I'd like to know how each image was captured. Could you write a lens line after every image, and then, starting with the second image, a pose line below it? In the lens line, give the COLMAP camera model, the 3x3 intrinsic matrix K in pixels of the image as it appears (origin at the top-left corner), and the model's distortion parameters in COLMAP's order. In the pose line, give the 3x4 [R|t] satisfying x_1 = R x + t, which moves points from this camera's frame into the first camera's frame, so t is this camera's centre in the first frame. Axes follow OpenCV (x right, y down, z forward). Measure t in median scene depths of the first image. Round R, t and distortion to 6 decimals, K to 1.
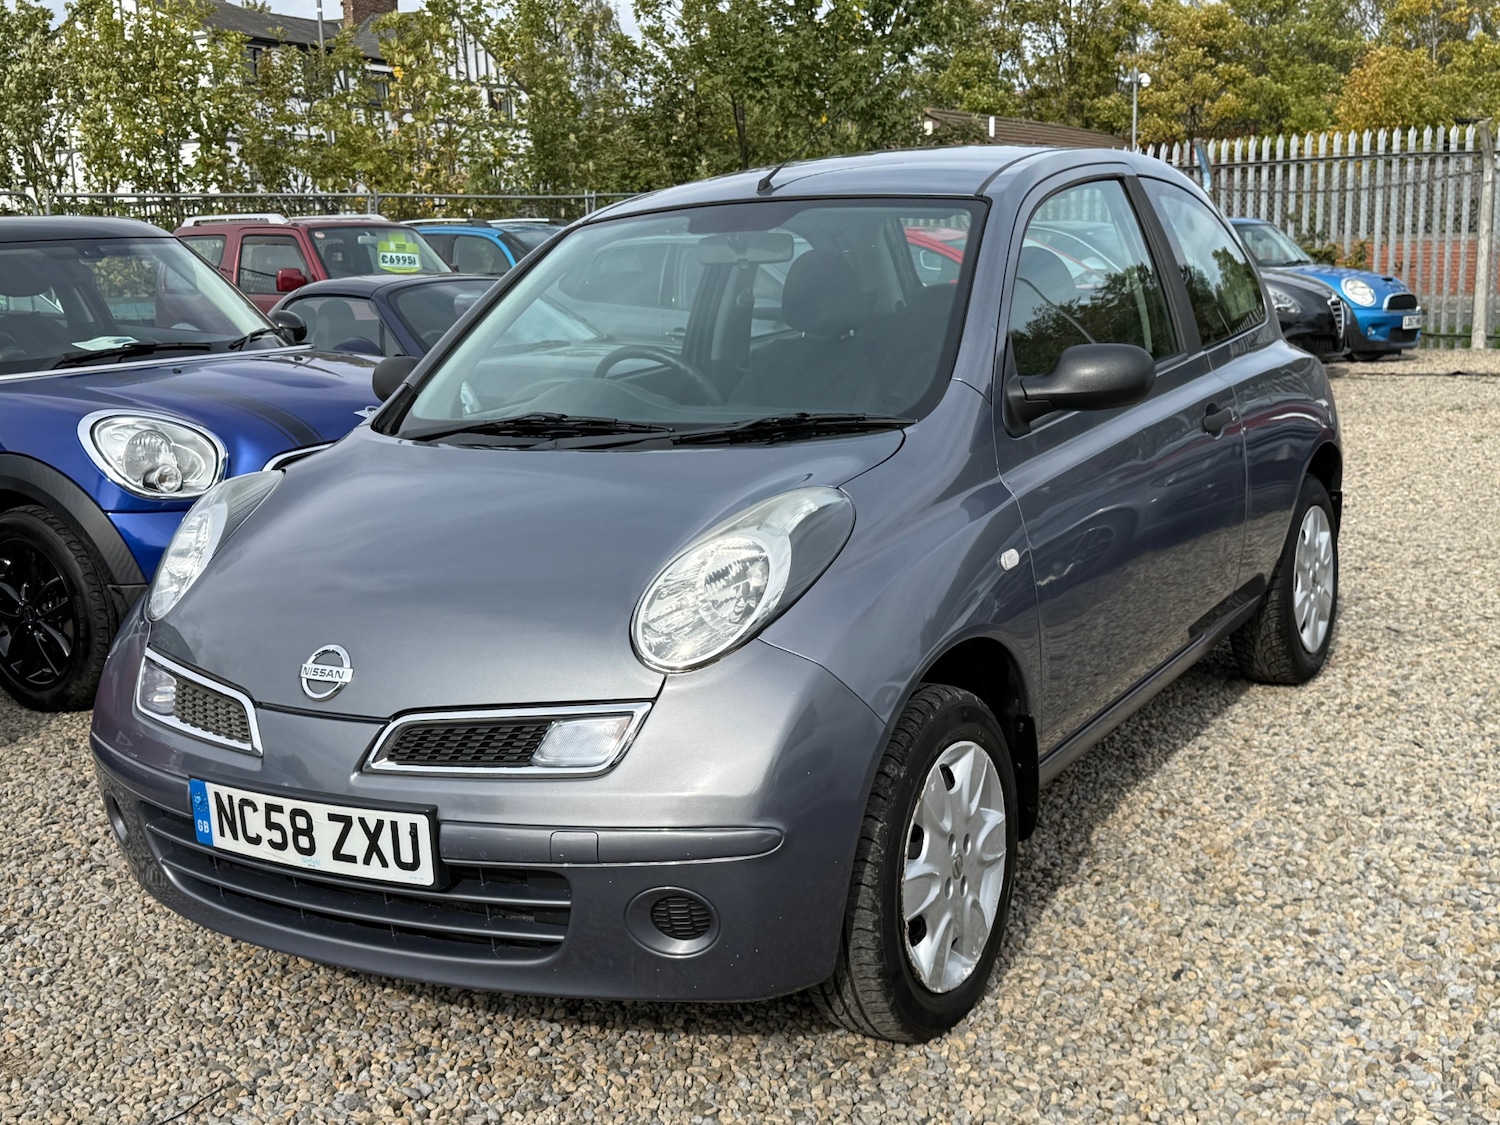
lens RADIAL K [[1685.4, 0, 750.0], [0, 1685.4, 562.5], [0, 0, 1]] dist [0.197696, -0.457224]
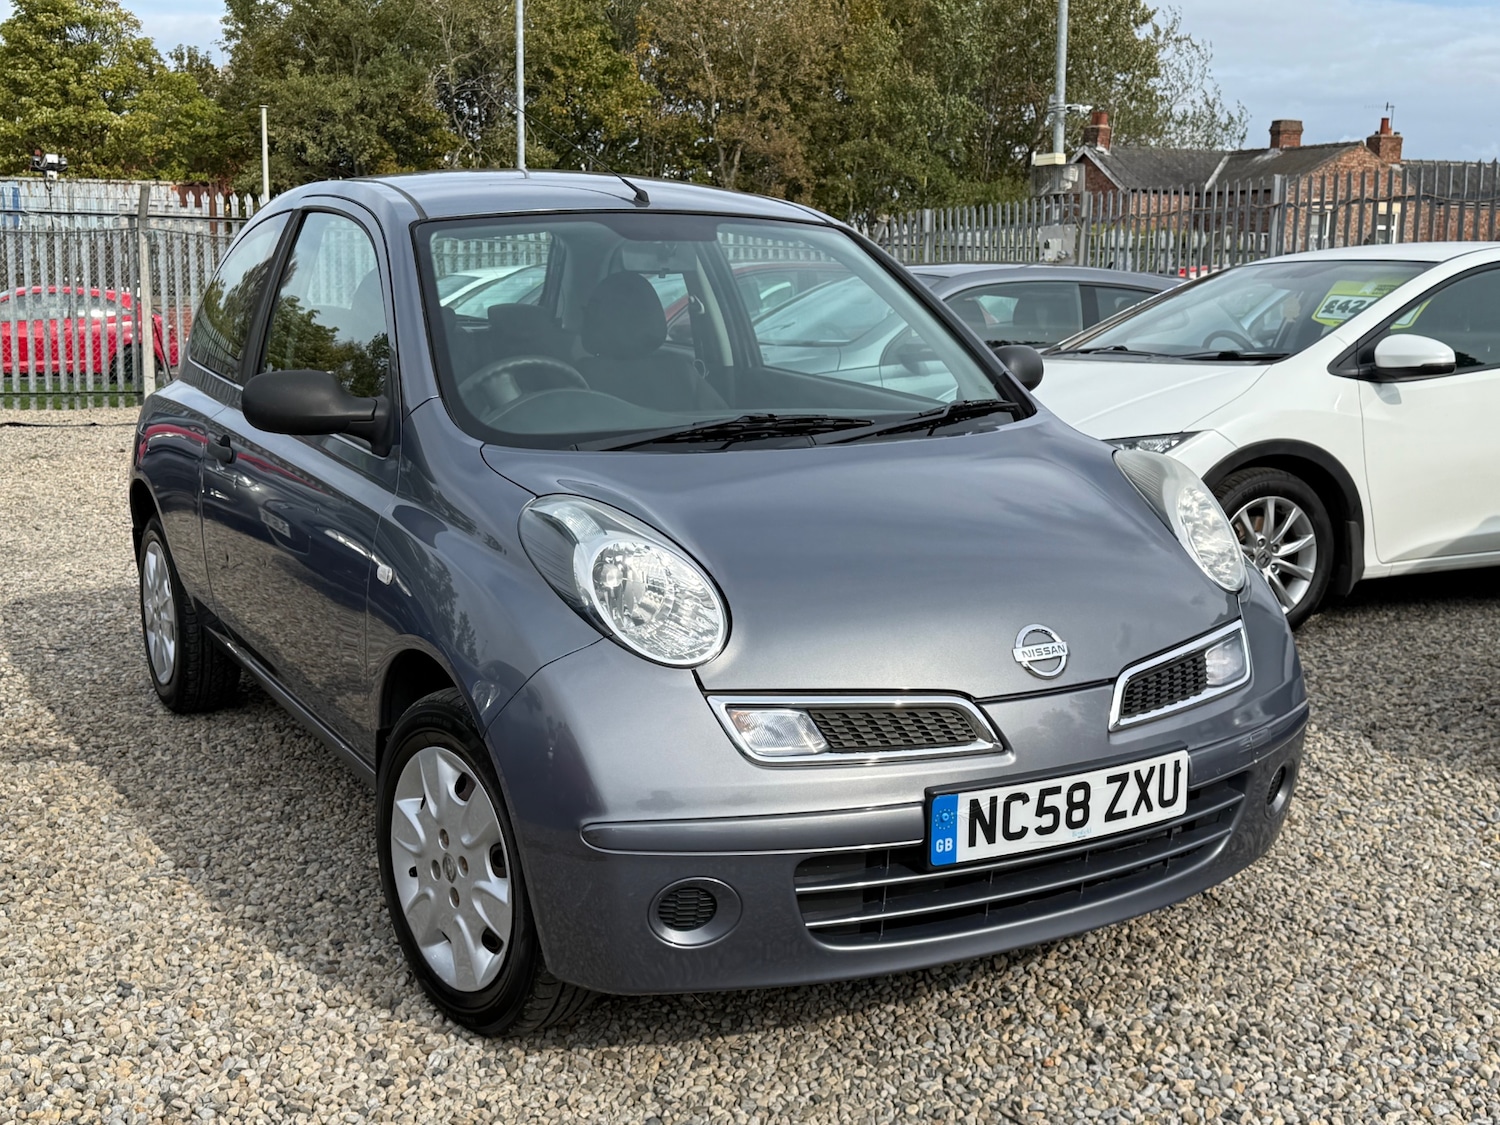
lens RADIAL K [[1682.3, 0, 753.3], [0, 1682.3, 559.2], [0, 0, 1]] dist [0.190252, -0.429075]
pose [[0.484276, -0.101886, 0.868963, -1.130027], [0.137351, 0.989735, 0.039501, -0.049963], [-0.864067, 0.100223, 0.493299, 0.606431]]
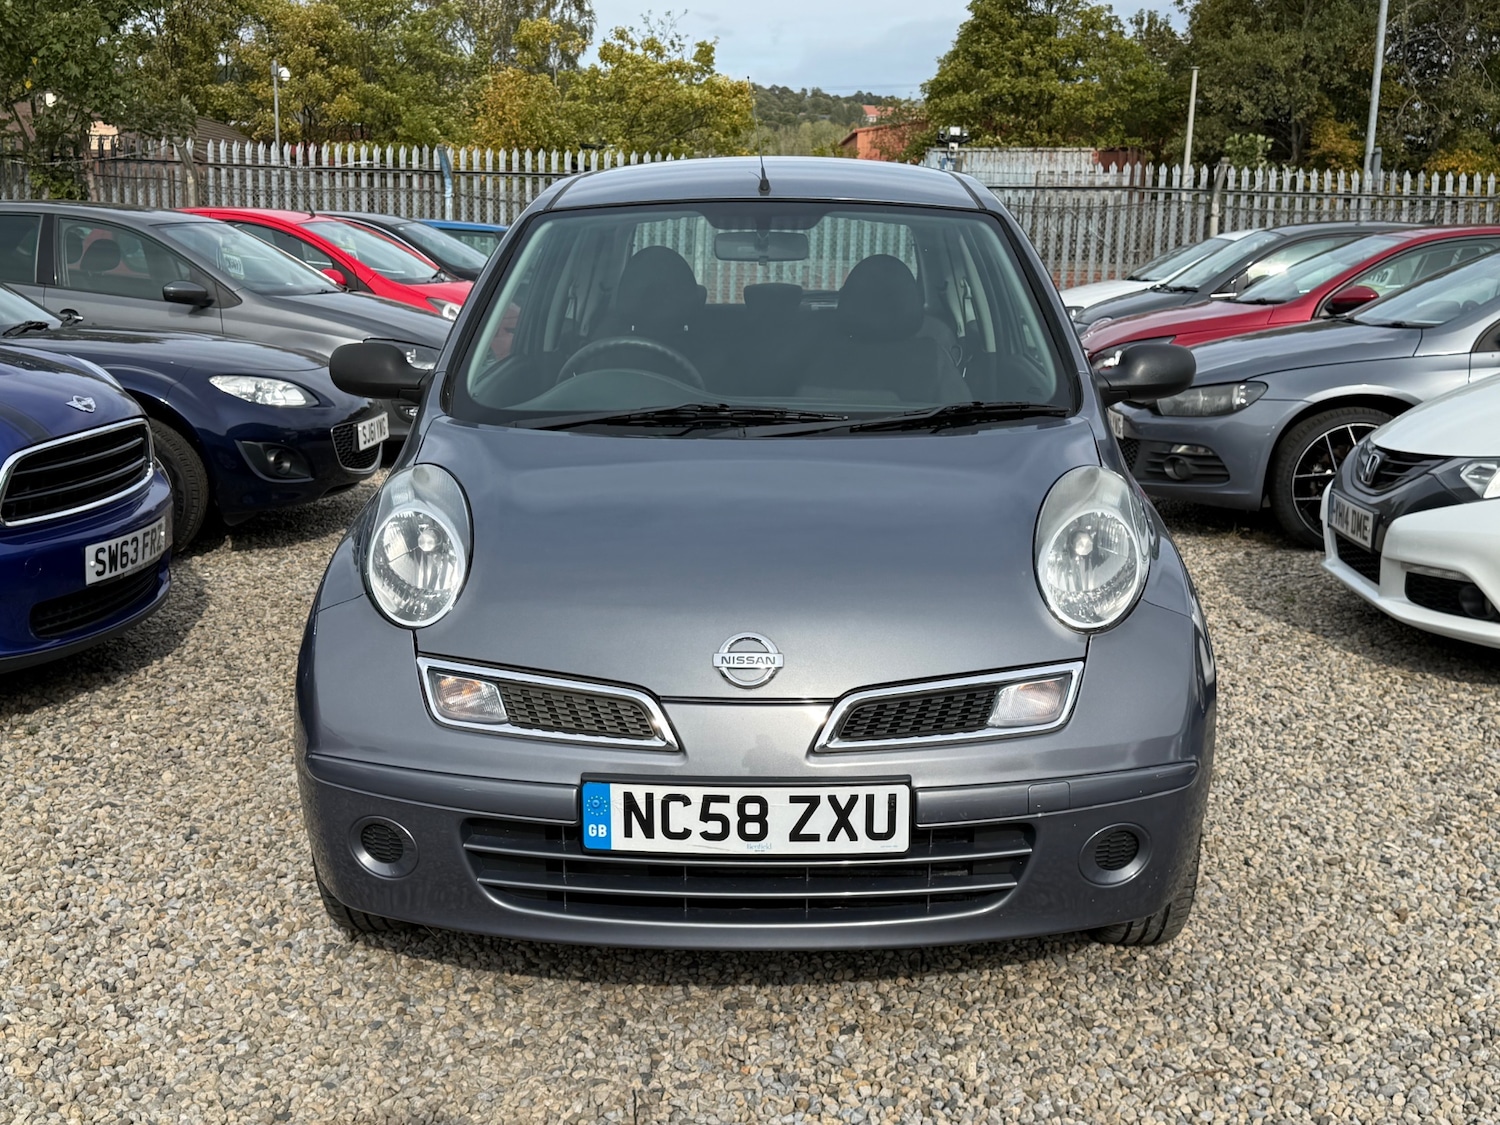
lens RADIAL K [[1668.2, 0, 750.6], [0, 1668.2, 595.2], [0, 0, 1]] dist [0.184951, -0.371721]
pose [[0.865963, -0.055799, 0.496985, -0.691067], [0.045370, 0.998424, 0.033043, -0.005808], [-0.498045, -0.006066, 0.867130, 0.136203]]
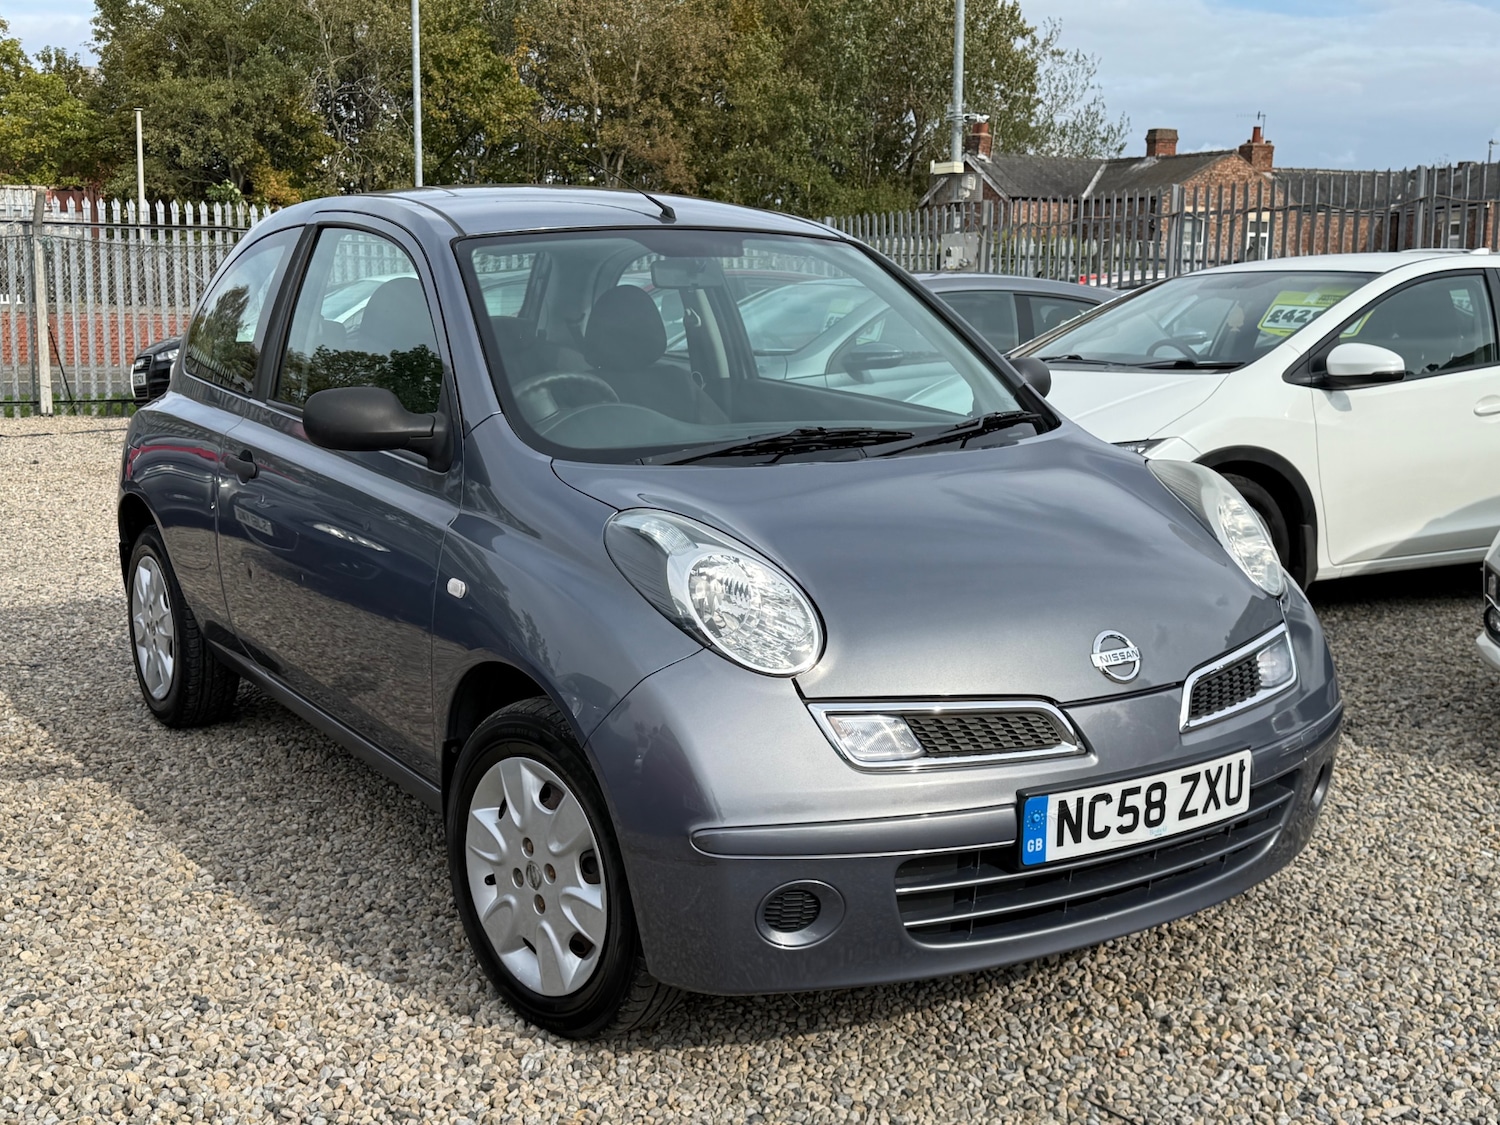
lens RADIAL K [[1681.6, 0, 727.8], [0, 1681.6, 570.2], [0, 0, 1]] dist [0.188948, -0.419573]
pose [[0.435056, -0.109316, 0.893743, -1.204505], [0.144788, 0.988179, 0.050387, -0.070713], [-0.888686, 0.107482, 0.445741, 0.696317]]
